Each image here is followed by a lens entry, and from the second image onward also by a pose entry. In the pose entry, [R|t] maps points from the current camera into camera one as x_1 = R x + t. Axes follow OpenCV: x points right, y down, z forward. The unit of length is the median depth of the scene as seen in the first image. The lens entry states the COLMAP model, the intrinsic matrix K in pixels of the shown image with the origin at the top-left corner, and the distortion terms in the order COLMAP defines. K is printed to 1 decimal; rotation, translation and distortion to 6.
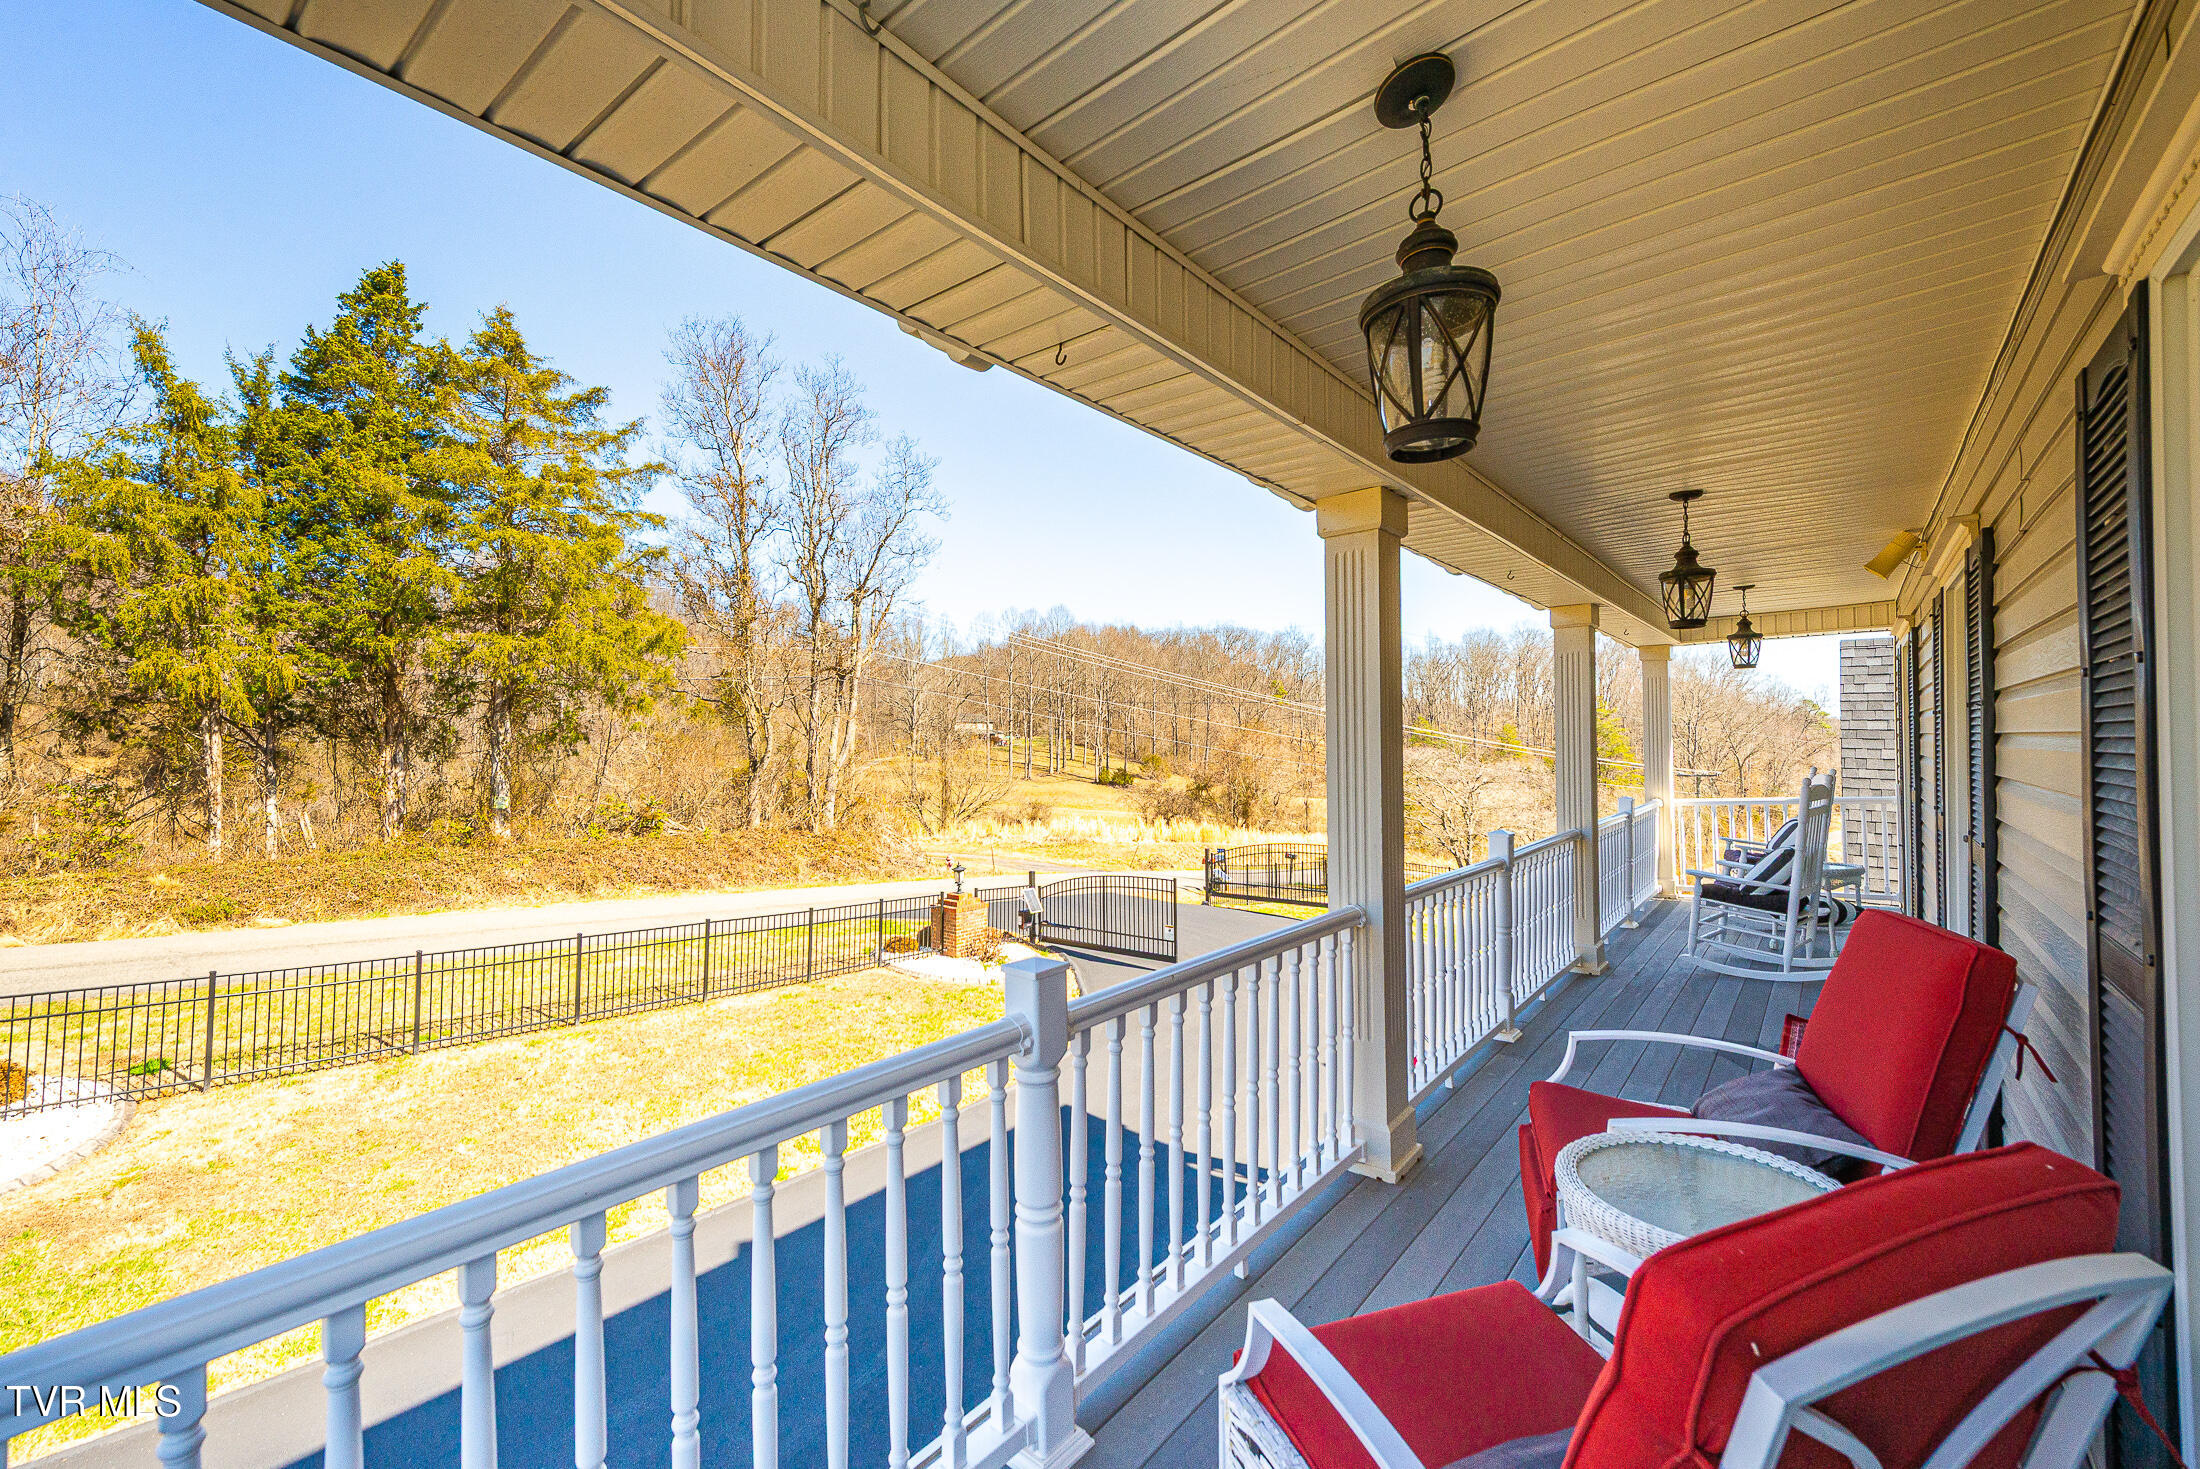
lens RADIAL K [[866.3, 0, 1096.0], [0, 866.3, 737.9], [0, 0, 1]] dist [-0.002972, 0.000105]
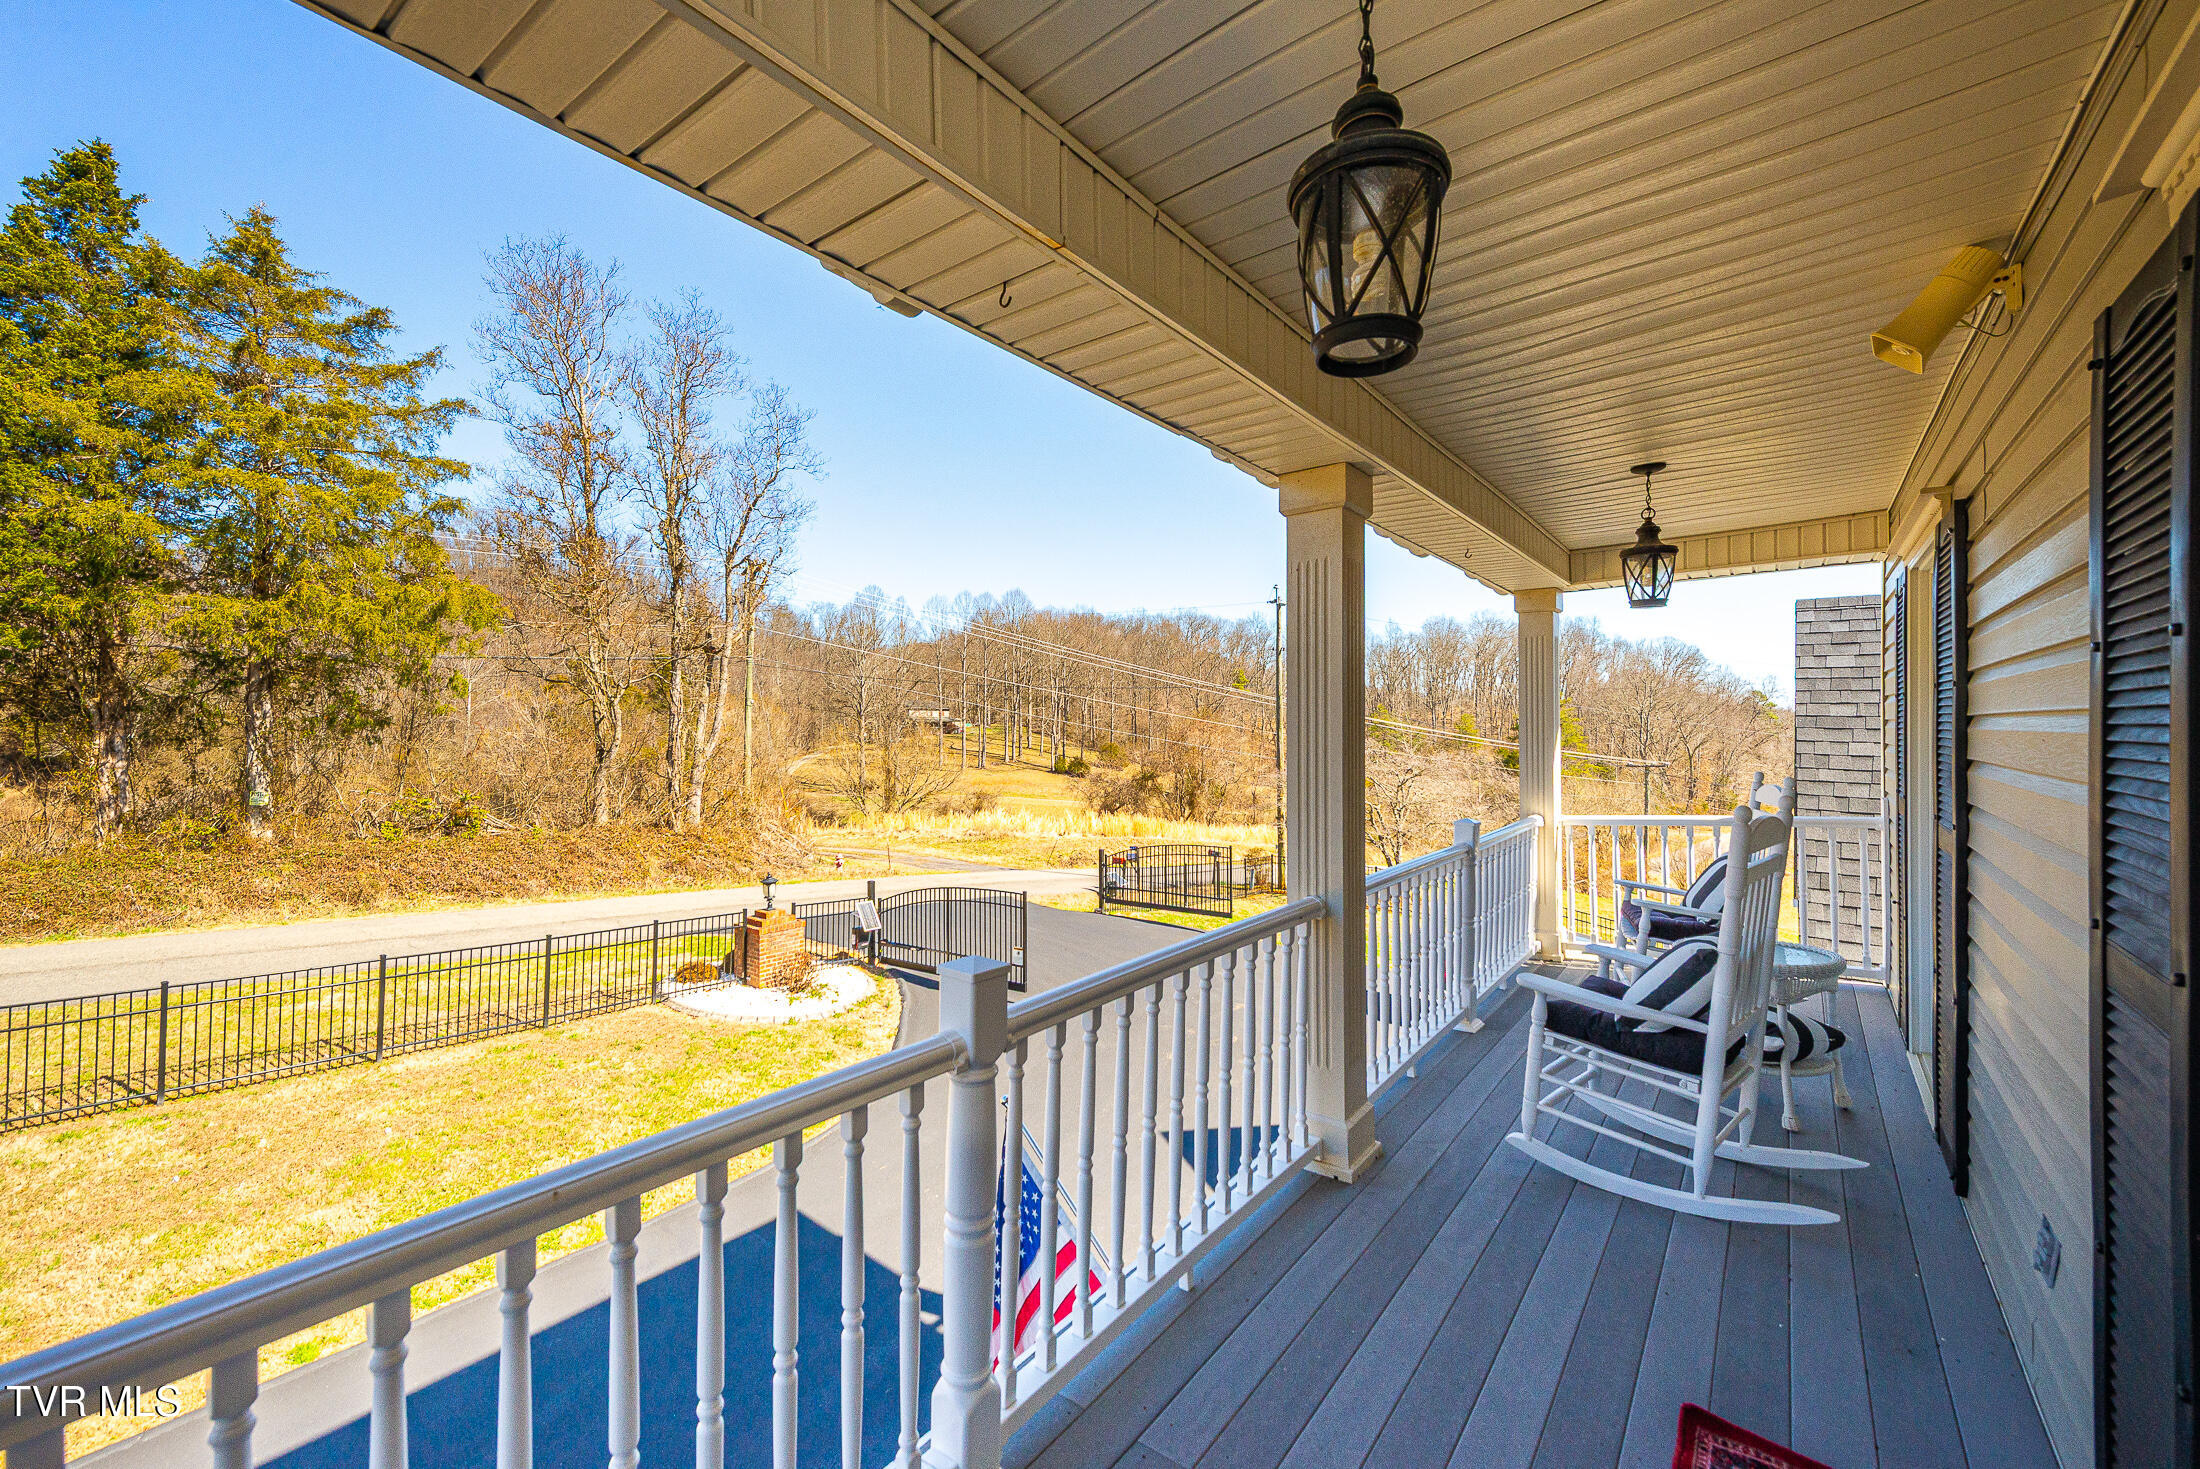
lens RADIAL K [[877.3, 0, 1093.4], [0, 877.3, 726.7], [0, 0, 1]] dist [0.002707, -0.000203]
pose [[0.999284, 0.004320, 0.037578, 0.091233], [-0.004341, 0.999990, 0.000493, 0.000938], [-0.037575, -0.000655, 0.999294, 0.107806]]
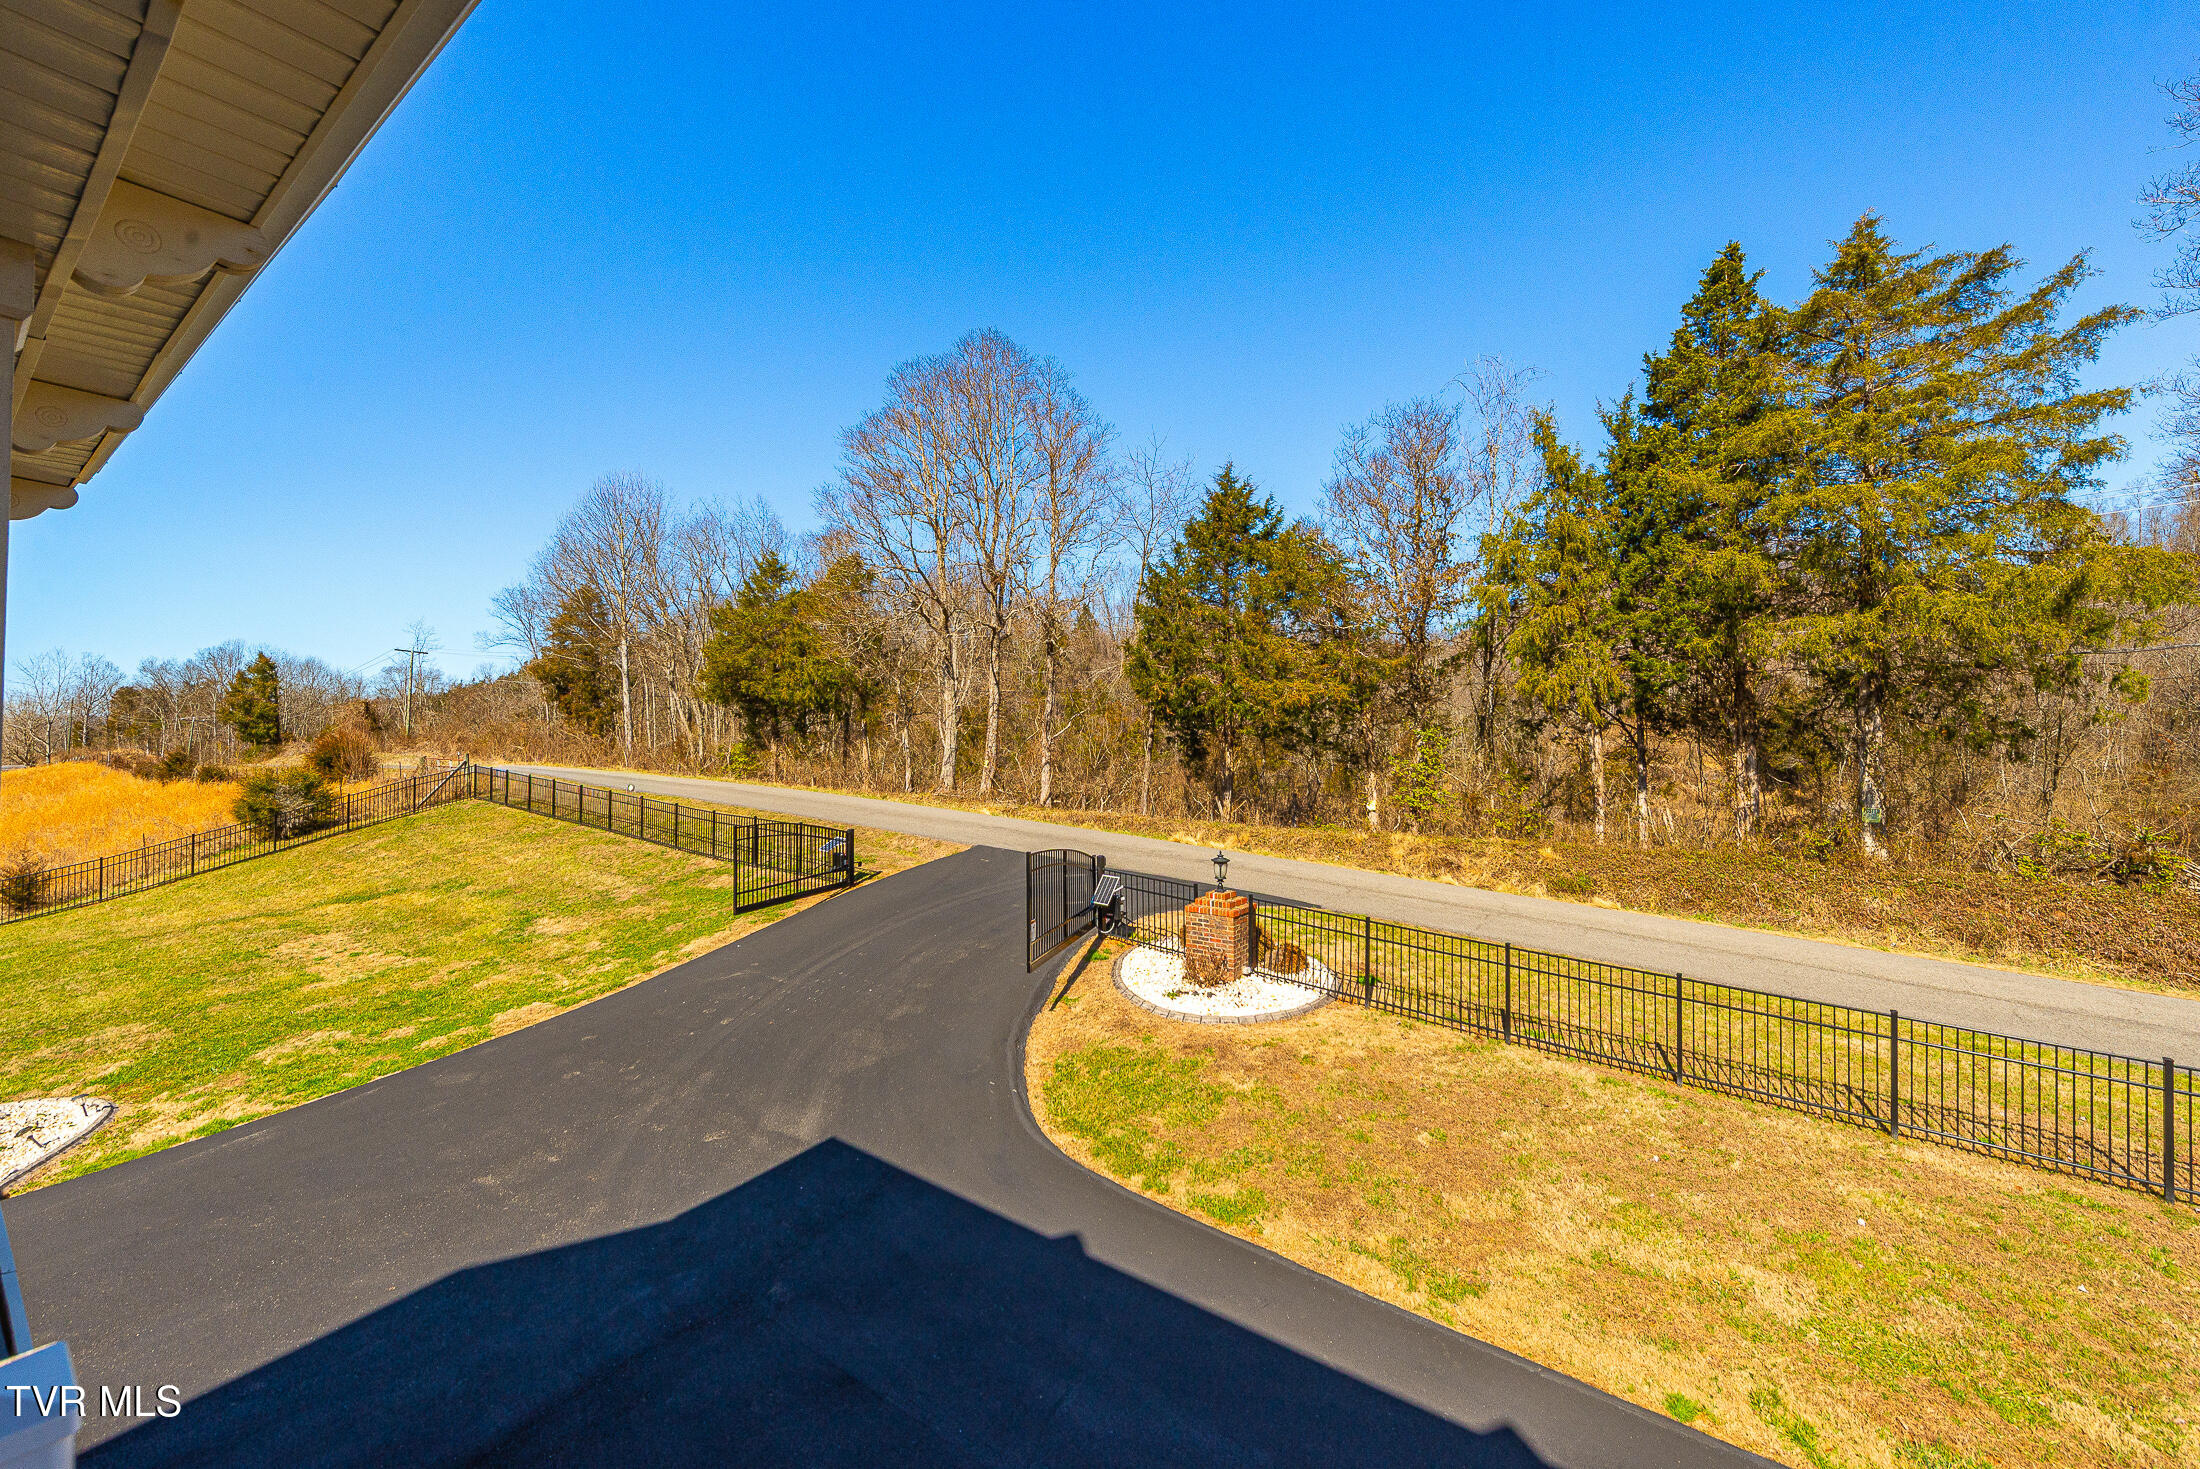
lens RADIAL K [[877.3, 0, 1093.4], [0, 877.3, 726.7], [0, 0, 1]] dist [0.002707, -0.000203]
pose [[0.054881, -0.015481, -0.998373, 0.106942], [0.001159, 0.999880, -0.015441, 0.002345], [0.998492, -0.000310, 0.054892, 0.205553]]
